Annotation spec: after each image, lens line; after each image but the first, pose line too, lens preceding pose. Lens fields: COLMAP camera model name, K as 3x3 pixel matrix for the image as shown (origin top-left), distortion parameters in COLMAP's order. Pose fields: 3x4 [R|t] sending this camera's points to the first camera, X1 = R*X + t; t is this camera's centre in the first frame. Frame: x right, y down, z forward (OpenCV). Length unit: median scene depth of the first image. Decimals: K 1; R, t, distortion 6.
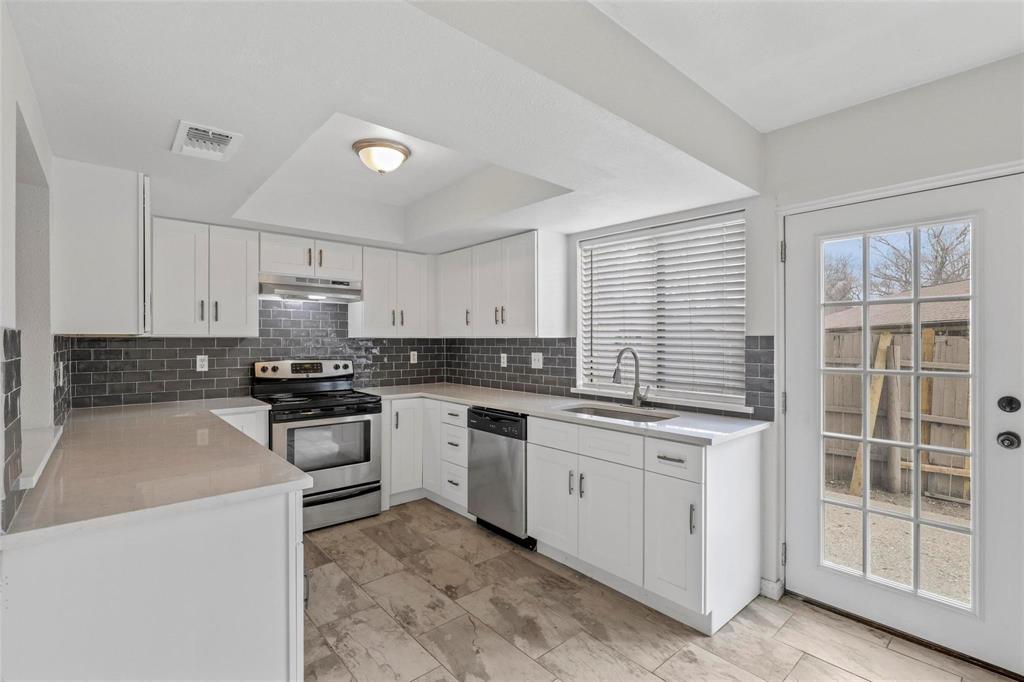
lens RADIAL K [[470.4, 0, 474.9], [0, 470.4, 338.3], [0, 0, 1]] dist [-0.011234, 0.000144]
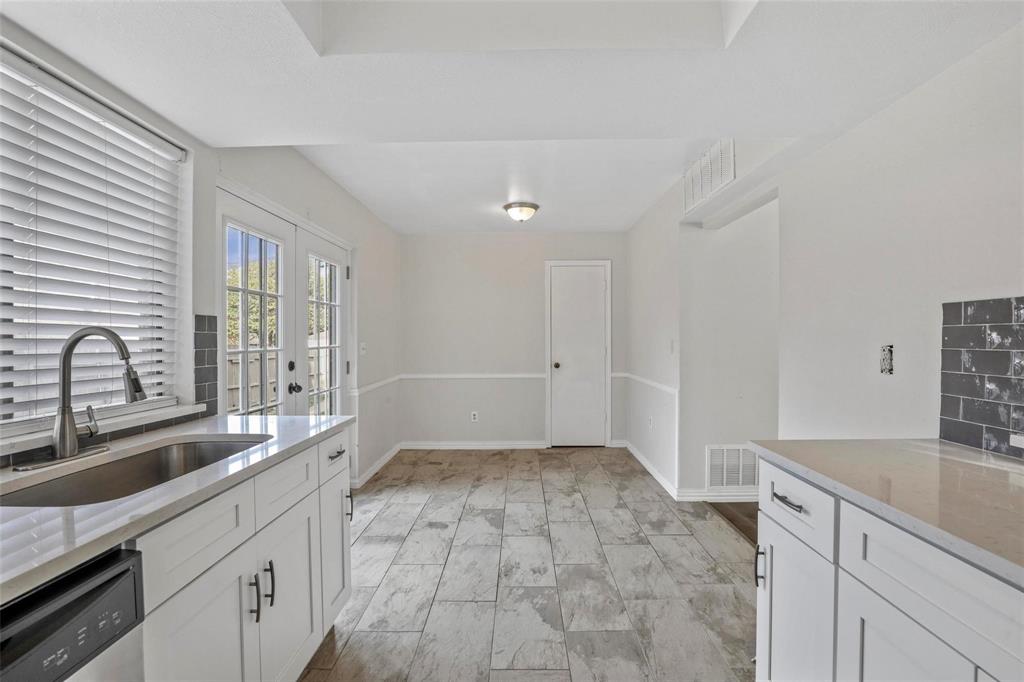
lens RADIAL K [[470.4, 0, 509.4], [0, 470.4, 340.5], [0, 0, 1]] dist [-0.011234, 0.000144]
pose [[-0.734587, 0.001322, 0.678513, -0.302912], [0.004467, 0.999986, 0.002887, 0.027043], [-0.678500, 0.005151, -0.734582, 1.011053]]
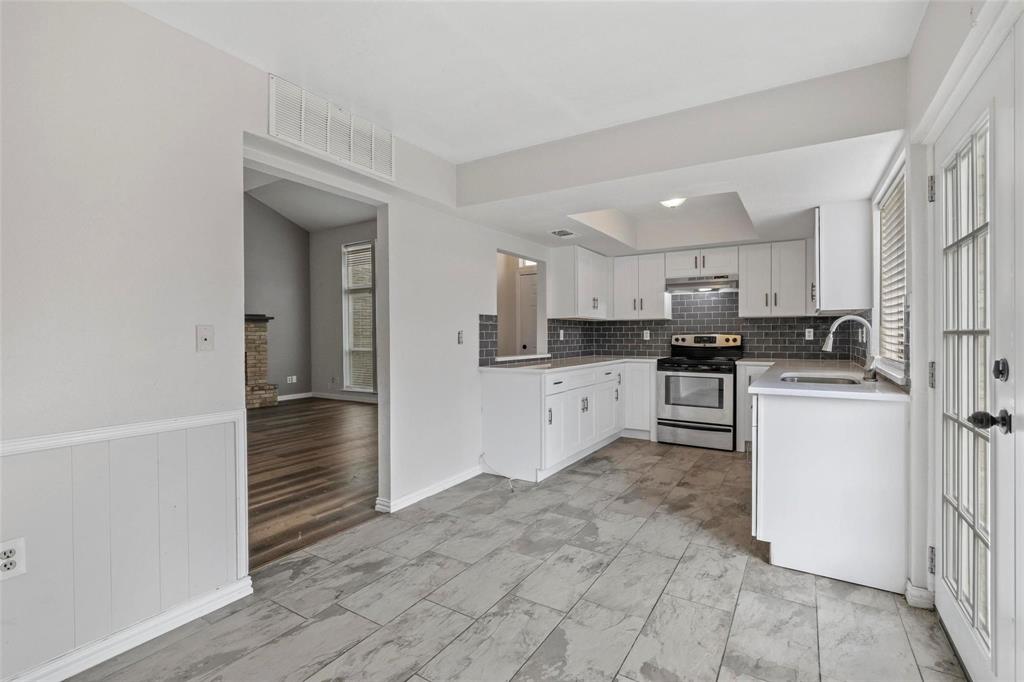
lens RADIAL K [[470.4, 0, 516.7], [0, 470.4, 339.1], [0, 0, 1]] dist [-0.011234, 0.000144]
pose [[0.291181, 0.010237, -0.956613, 0.973818], [0.008649, 0.999874, 0.013333, 0.043182], [0.956629, -0.012156, 0.291055, 0.052484]]
